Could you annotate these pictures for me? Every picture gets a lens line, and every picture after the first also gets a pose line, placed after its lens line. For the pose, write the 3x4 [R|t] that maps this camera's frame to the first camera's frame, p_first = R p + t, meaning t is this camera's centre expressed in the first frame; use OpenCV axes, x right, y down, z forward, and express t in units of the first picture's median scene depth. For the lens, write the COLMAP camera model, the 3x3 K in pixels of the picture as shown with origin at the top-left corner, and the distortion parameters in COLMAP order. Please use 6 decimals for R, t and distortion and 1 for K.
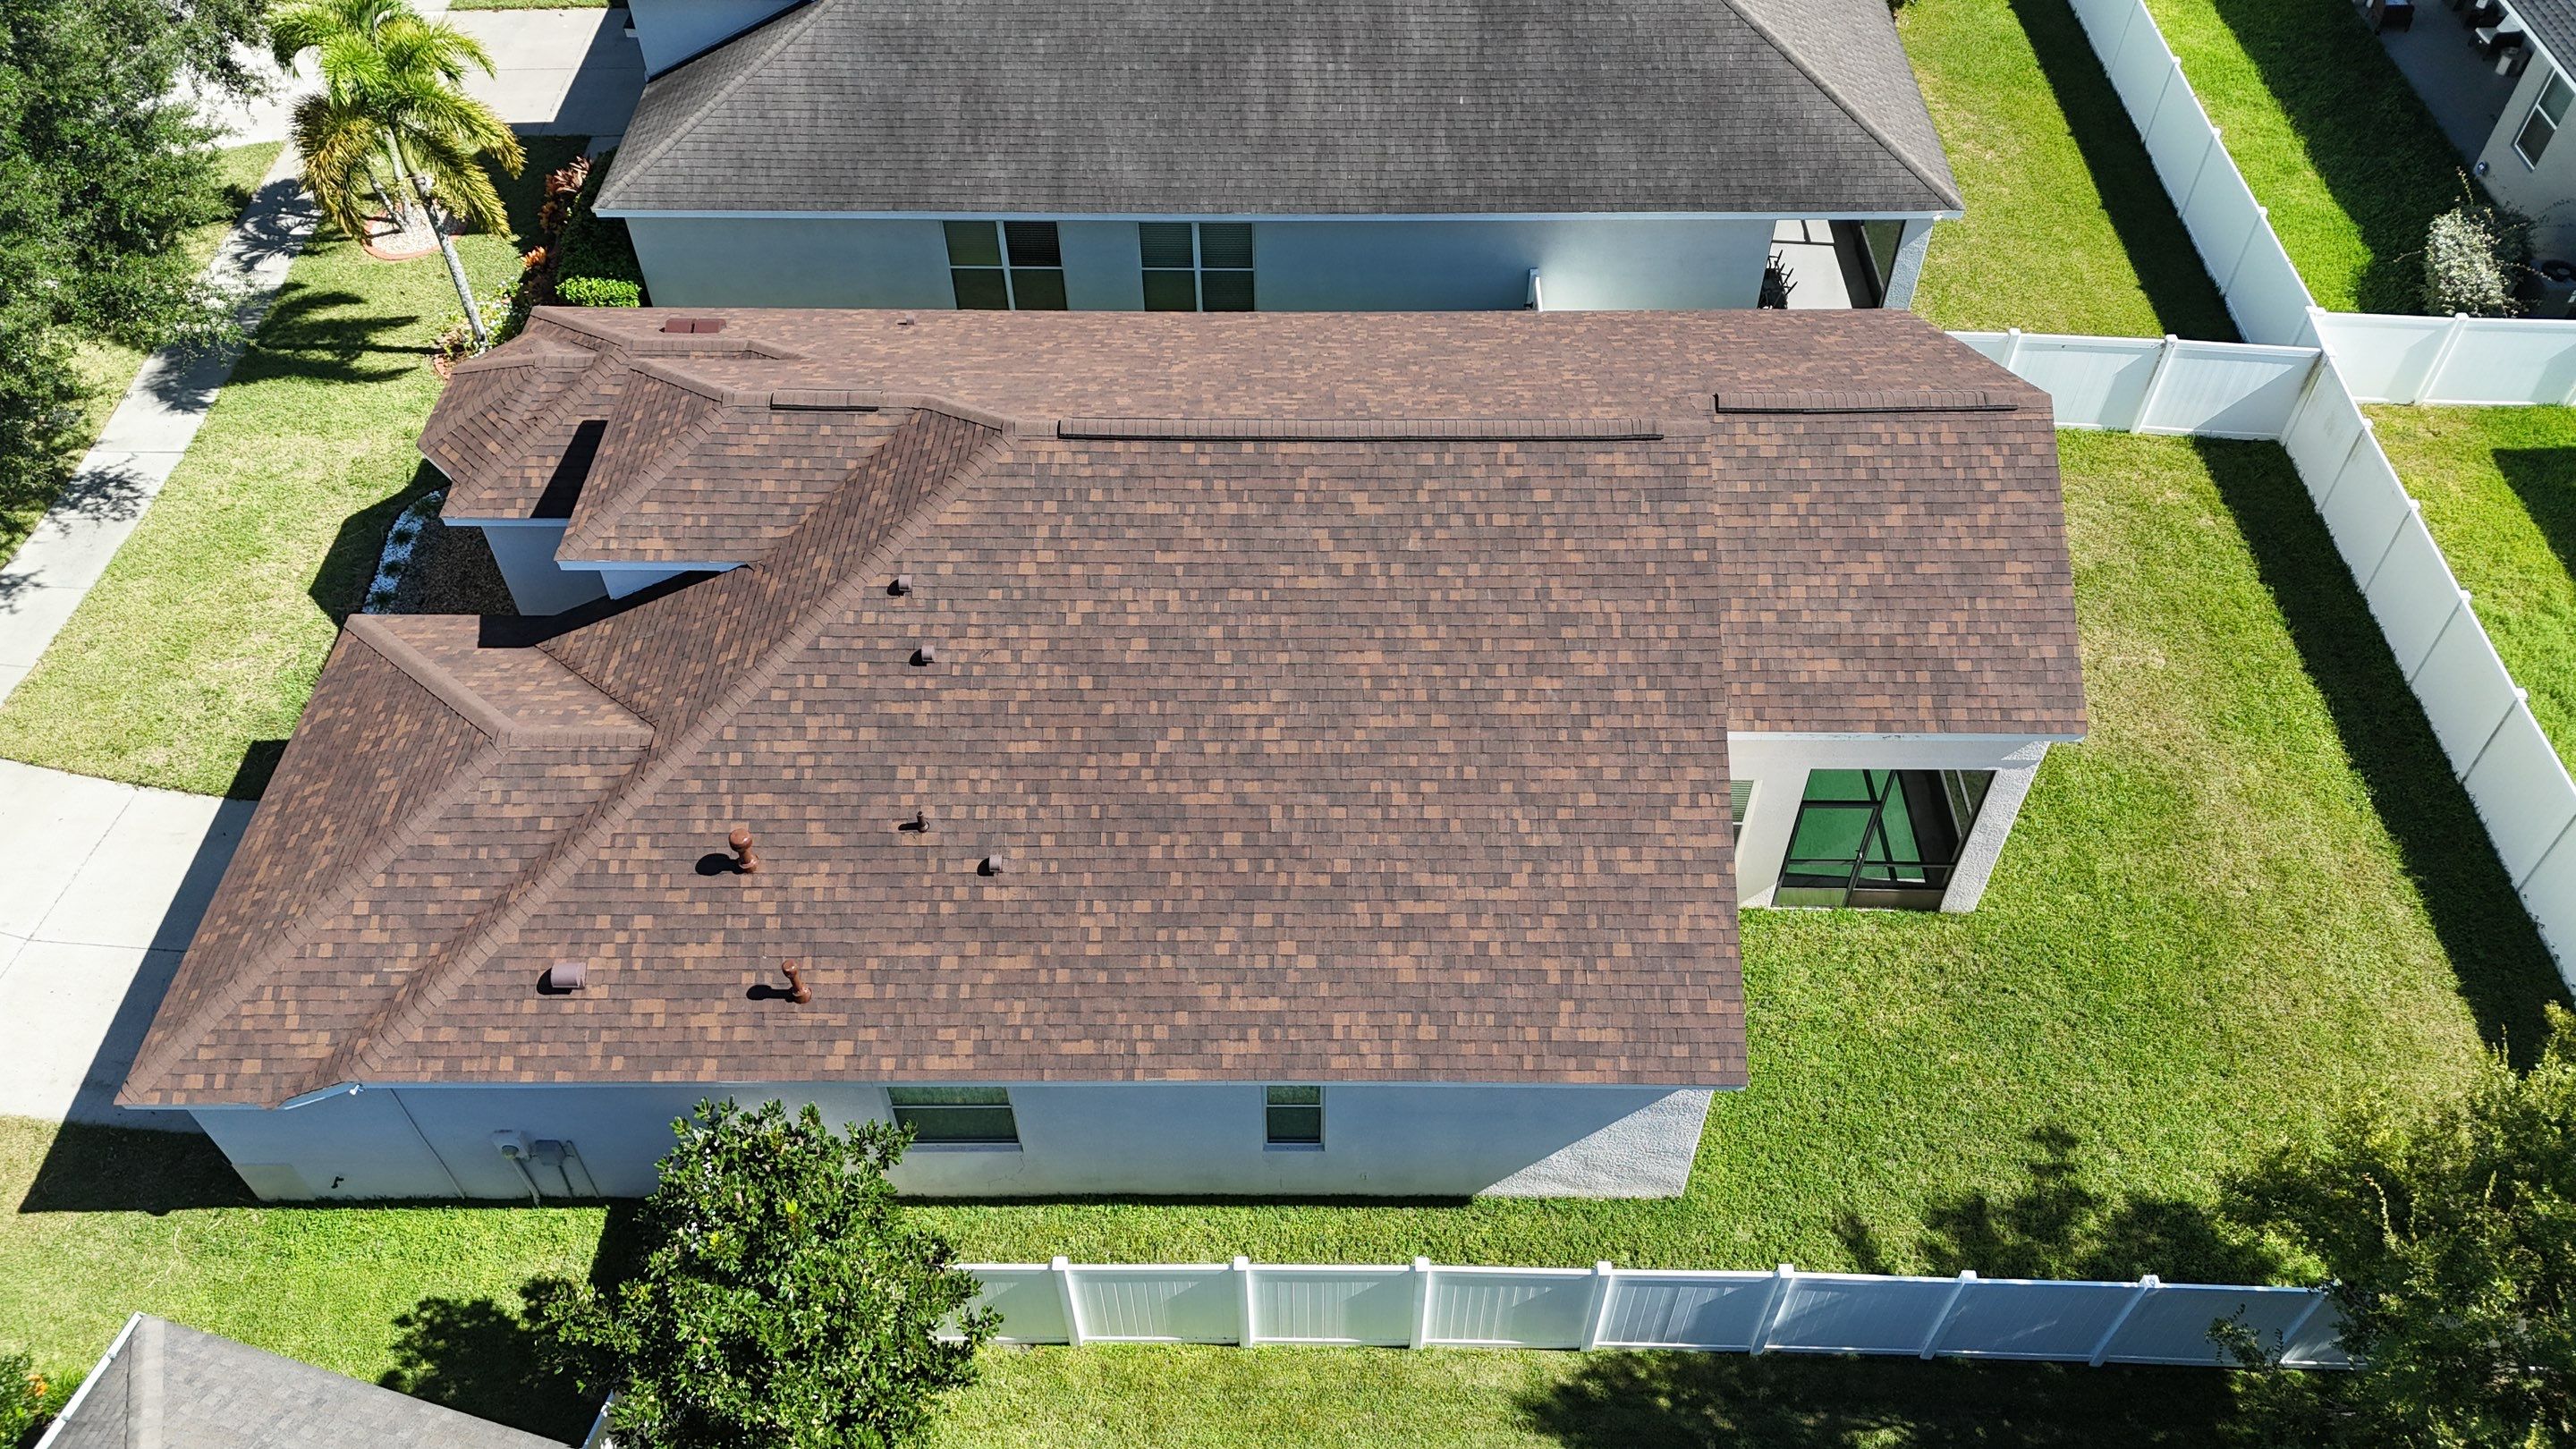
lens RADIAL K [[1878.9, 0, 1298.7], [0, 1878.9, 719.1], [0, 0, 1]] dist [0.144828, -0.184085]
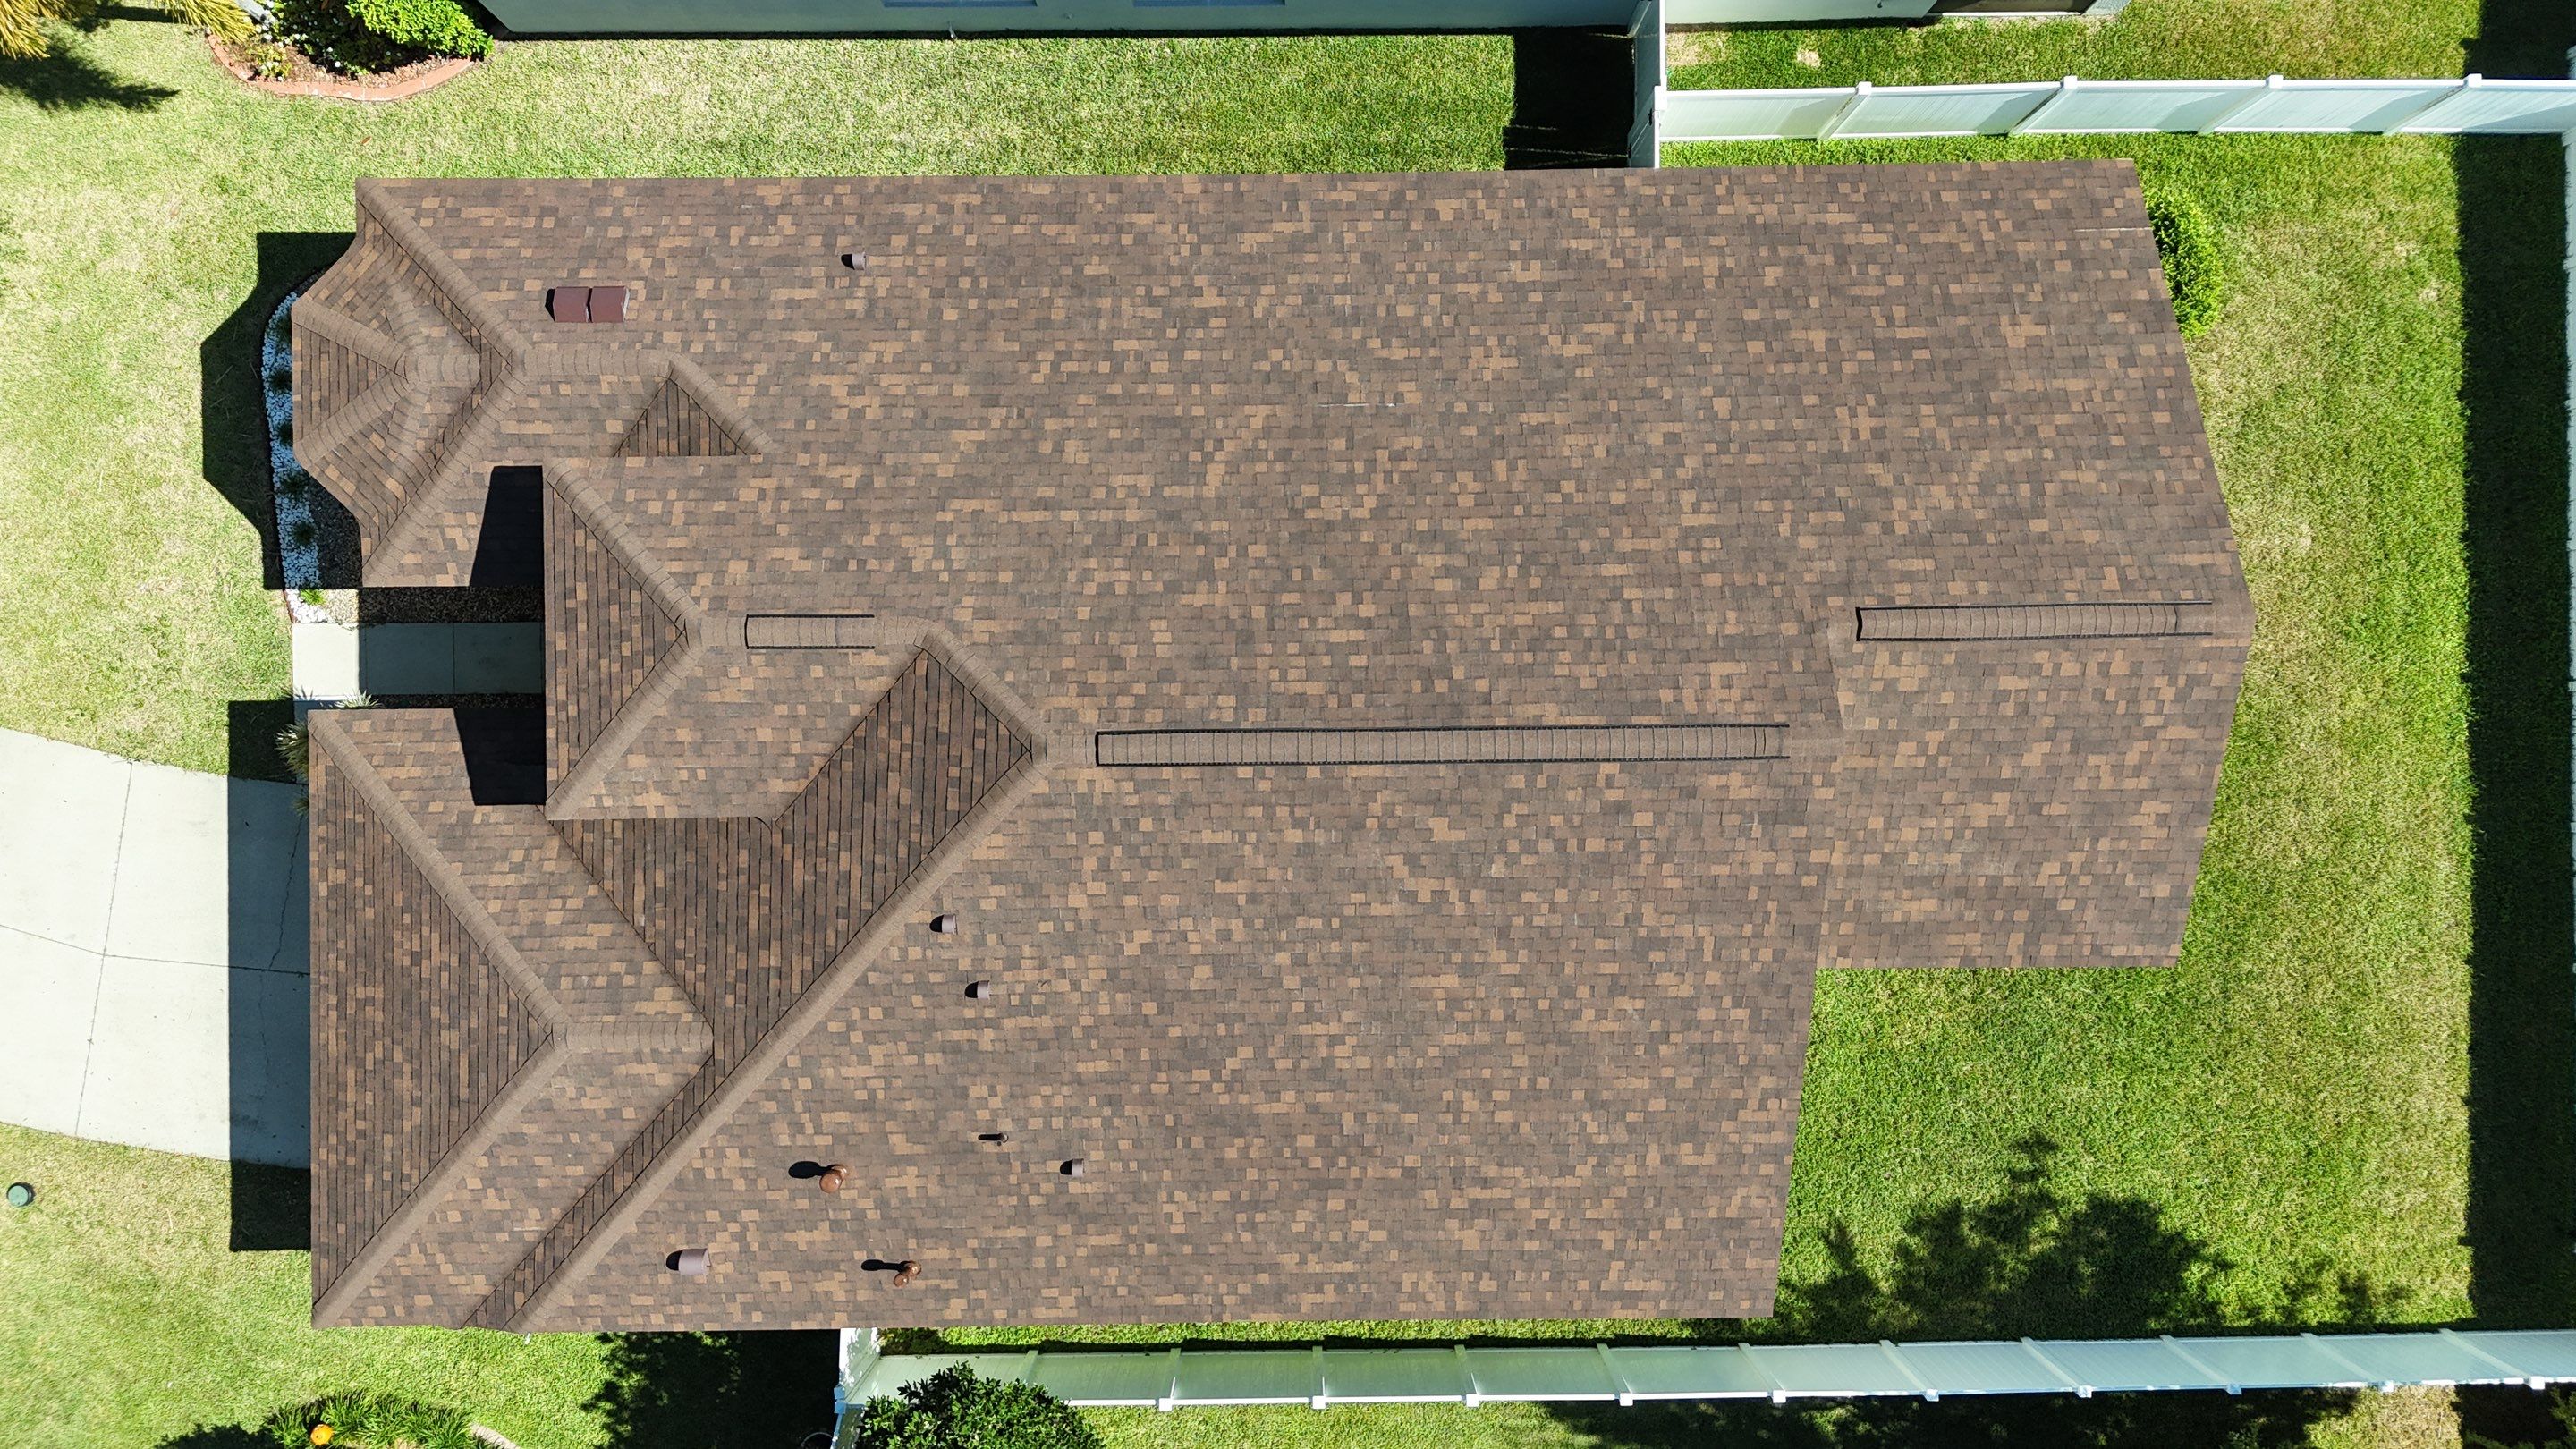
lens RADIAL K [[1891.2, 0, 1297.9], [0, 1891.2, 719.9], [0, 0, 1]] dist [0.118400, -0.121620]
pose [[0.999811, -0.018249, 0.006638, -0.041195], [0.009267, 0.748779, 0.662755, -0.773164], [-0.017065, -0.662569, 0.748807, 0.368477]]
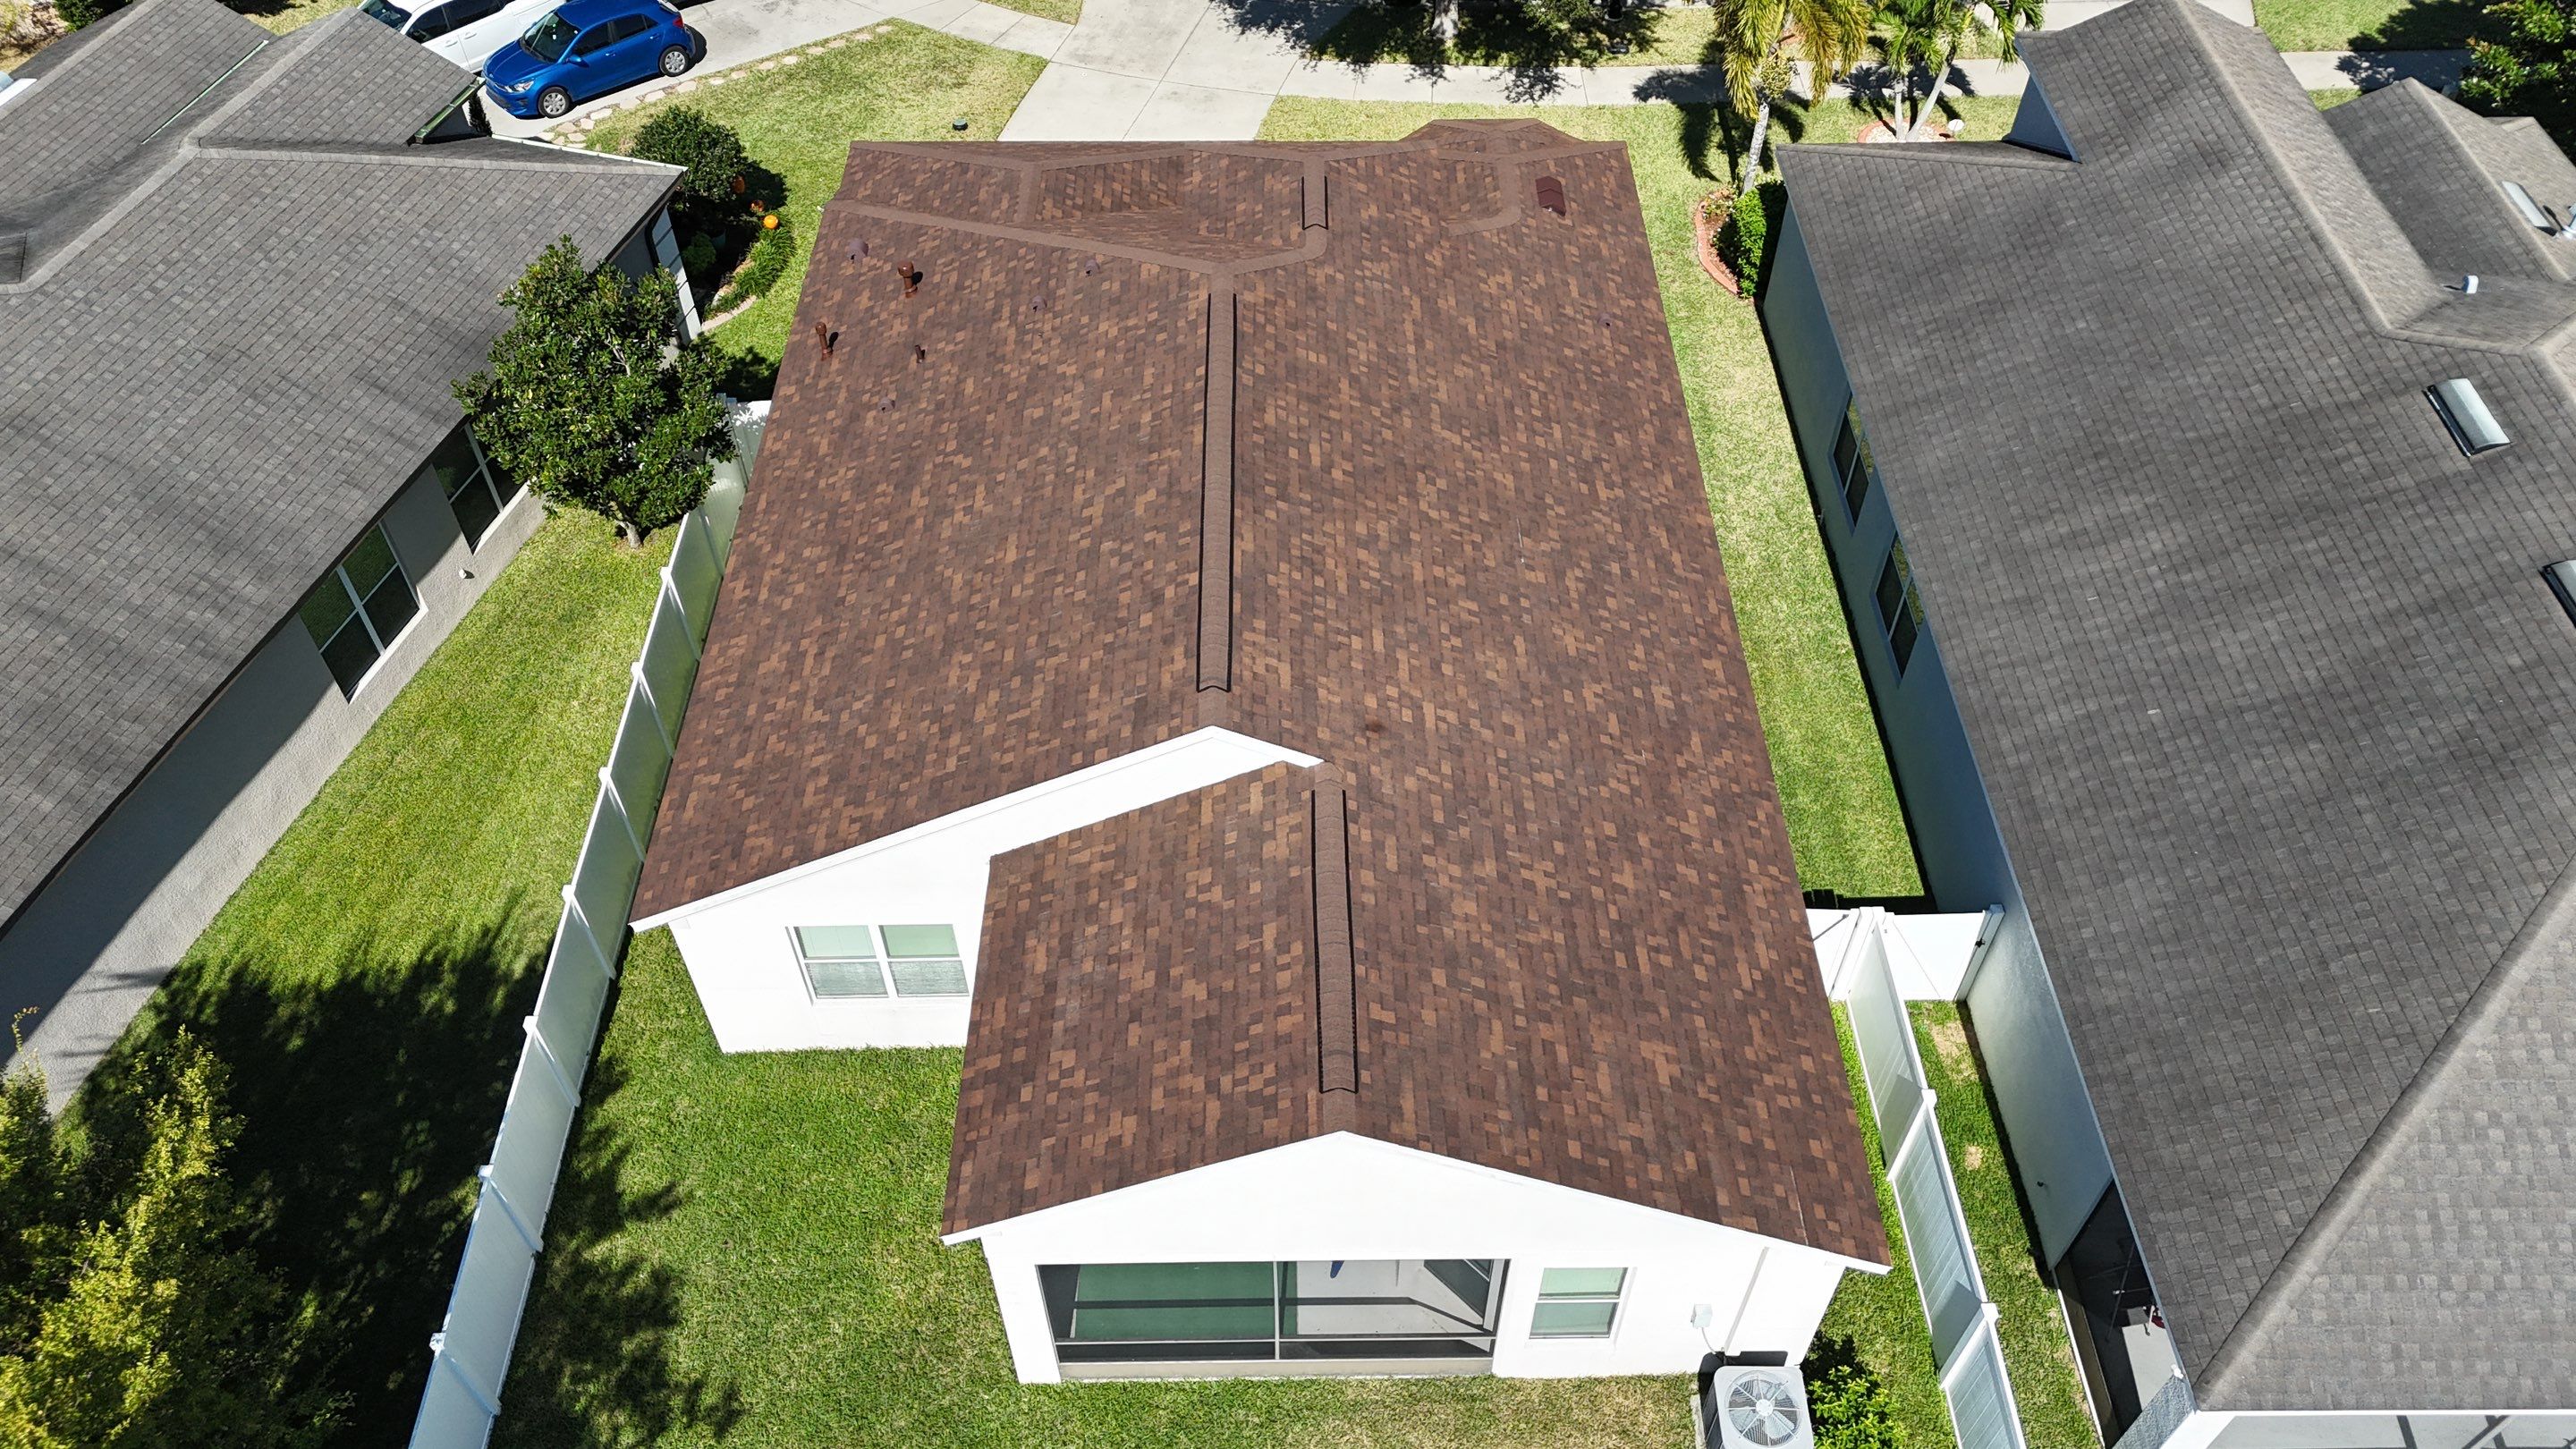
lens RADIAL K [[1891.2, 0, 1297.9], [0, 1891.2, 719.9], [0, 0, 1]] dist [0.118400, -0.121620]
pose [[0.018892, 0.746112, -0.665553, 0.836763], [-0.745132, 0.454356, 0.488200, -0.643958], [0.666649, 0.486701, 0.564536, 0.543498]]
